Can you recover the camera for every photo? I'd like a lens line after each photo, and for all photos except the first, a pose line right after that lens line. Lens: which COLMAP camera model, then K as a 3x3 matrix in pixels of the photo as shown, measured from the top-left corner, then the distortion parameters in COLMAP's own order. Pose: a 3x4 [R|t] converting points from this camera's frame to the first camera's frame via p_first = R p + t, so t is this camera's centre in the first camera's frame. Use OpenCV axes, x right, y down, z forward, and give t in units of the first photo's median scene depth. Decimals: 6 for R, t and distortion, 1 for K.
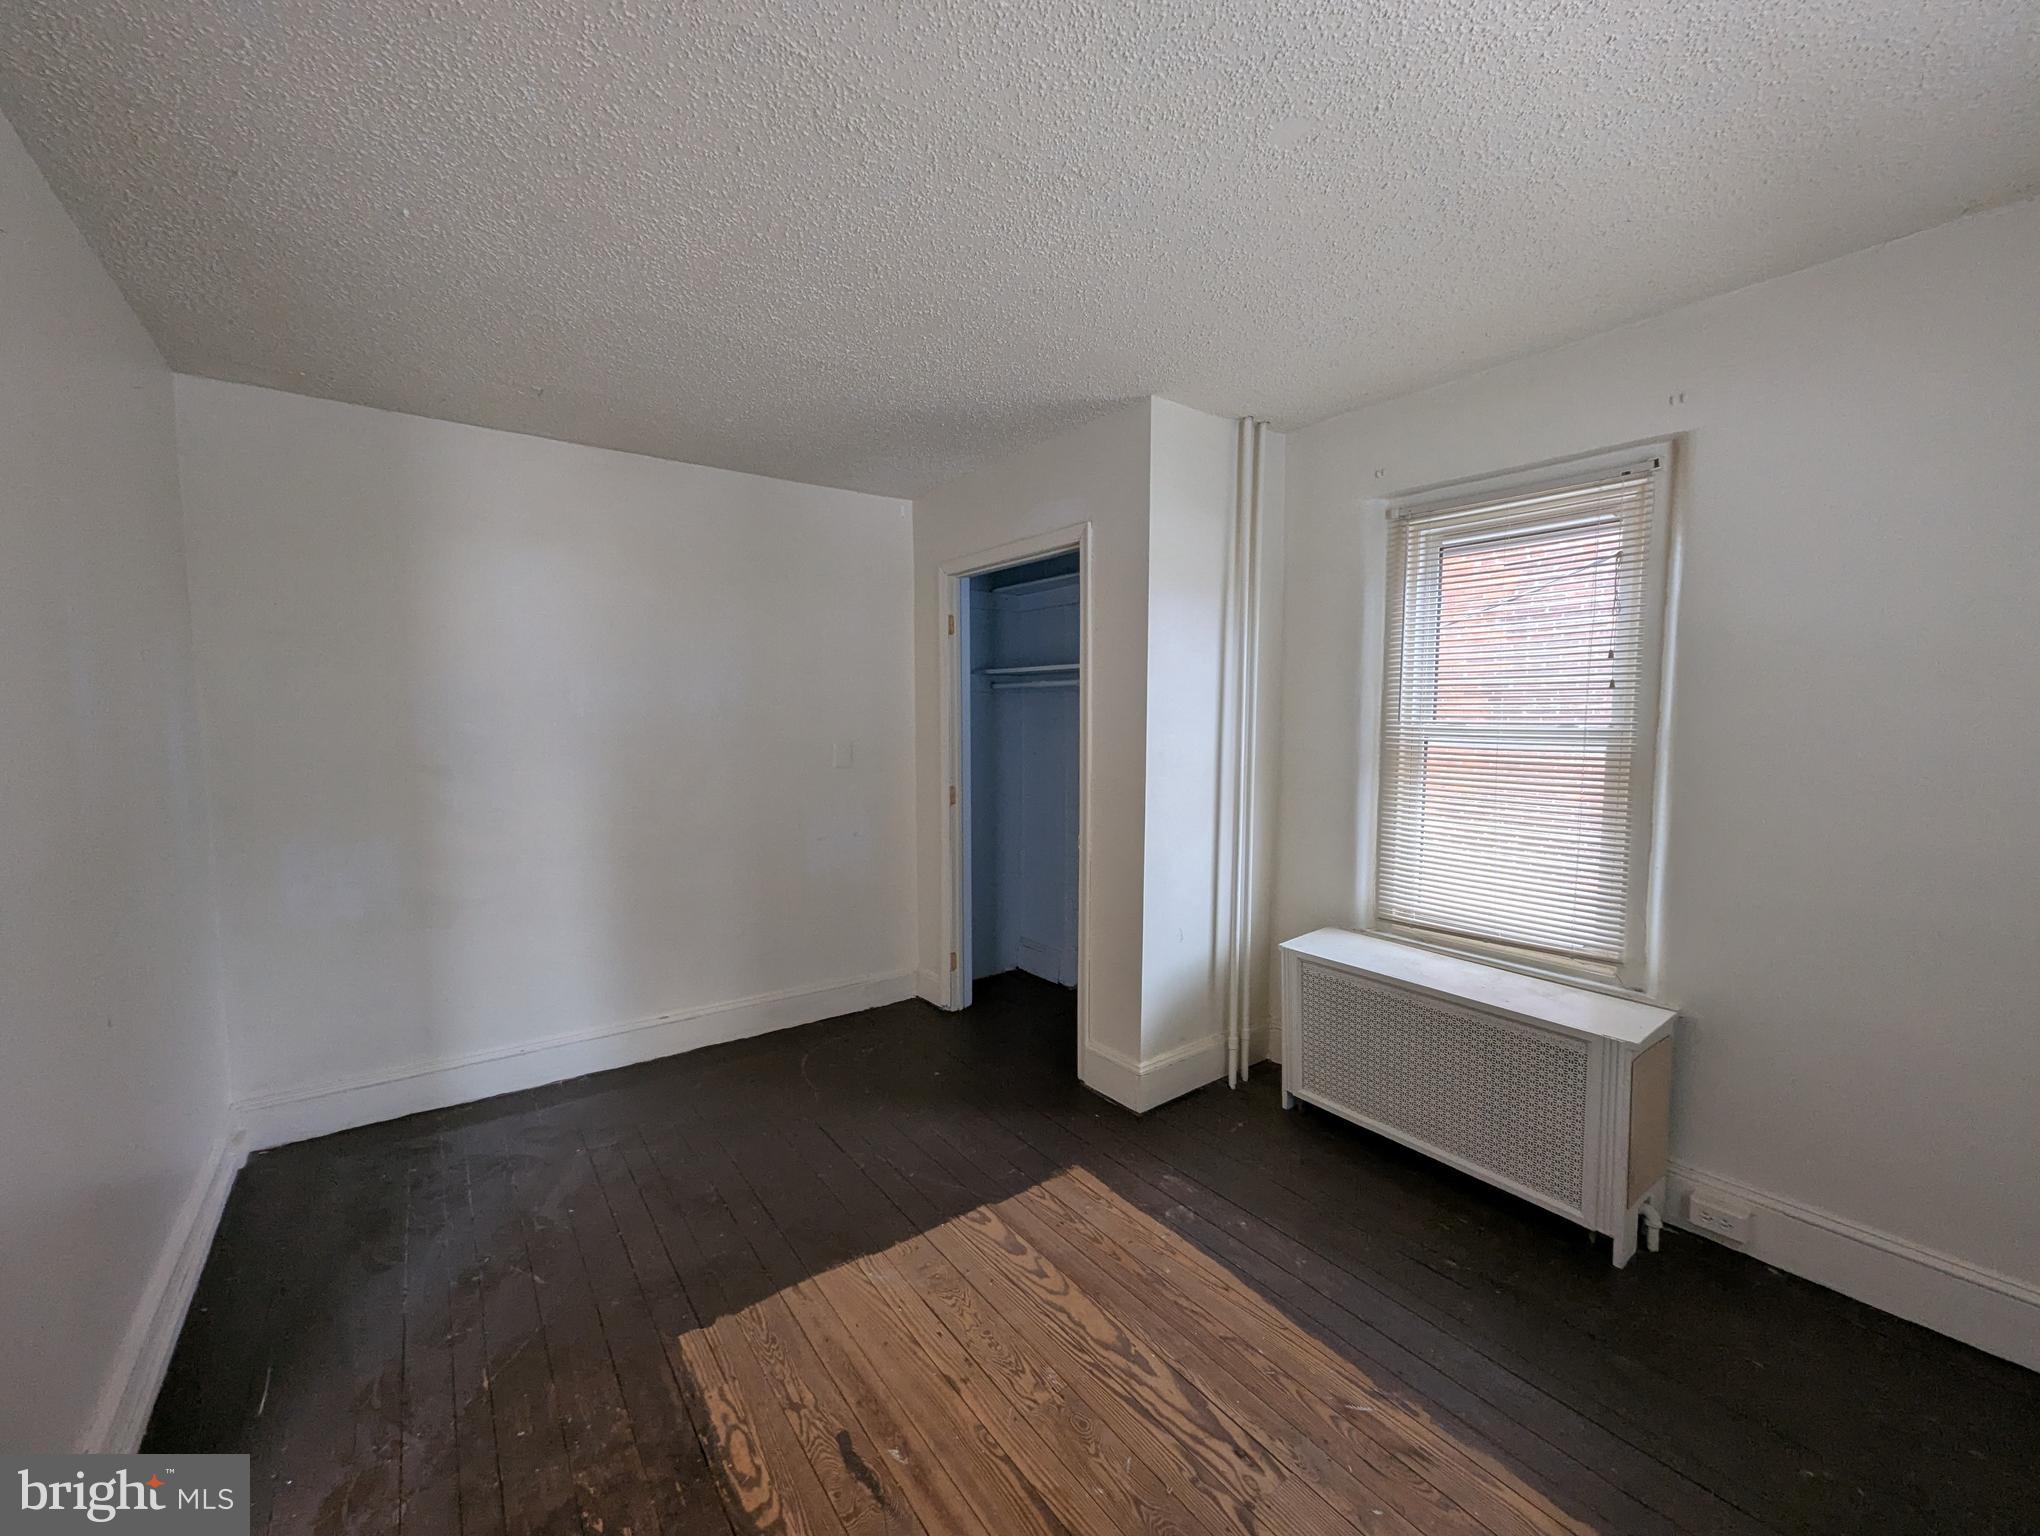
lens RADIAL K [[803.6, 0, 1018.7], [0, 803.6, 775.4], [0, 0, 1]] dist [0.000499, -0.001297]
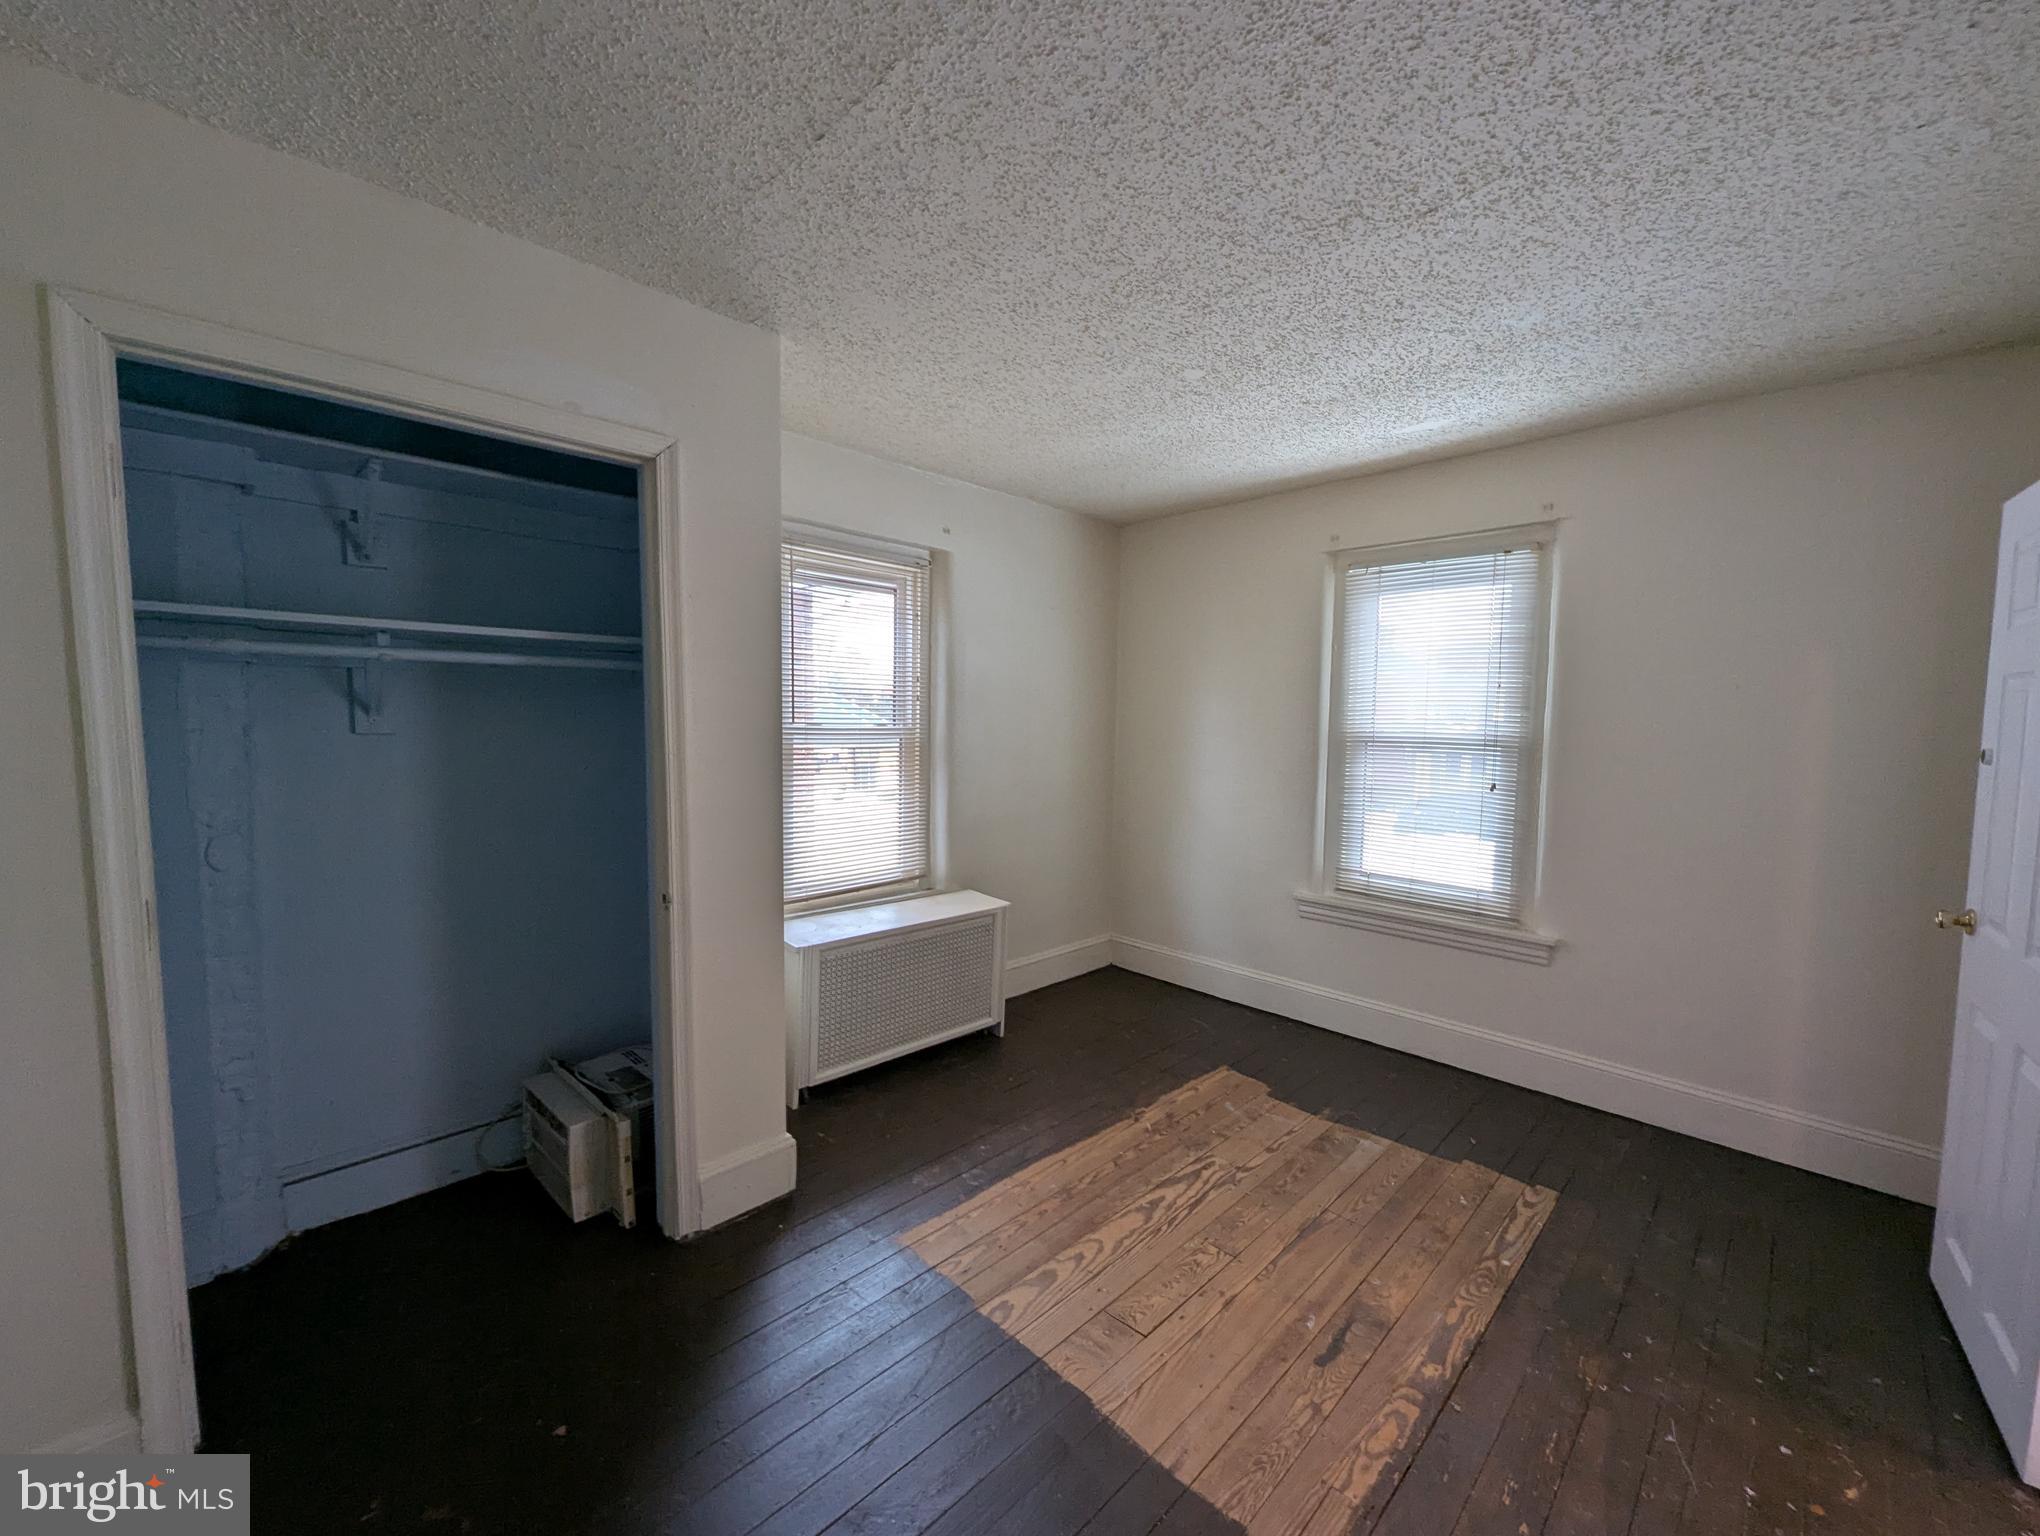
lens RADIAL K [[803.6, 0, 1019.3], [0, 803.6, 770.3], [0, 0, 1]] dist [0.000499, -0.001297]
pose [[-0.143621, -0.065376, 0.987471, -1.107196], [0.065588, 0.994993, 0.075413, -0.103796], [-0.987457, 0.075597, -0.138614, 1.375270]]
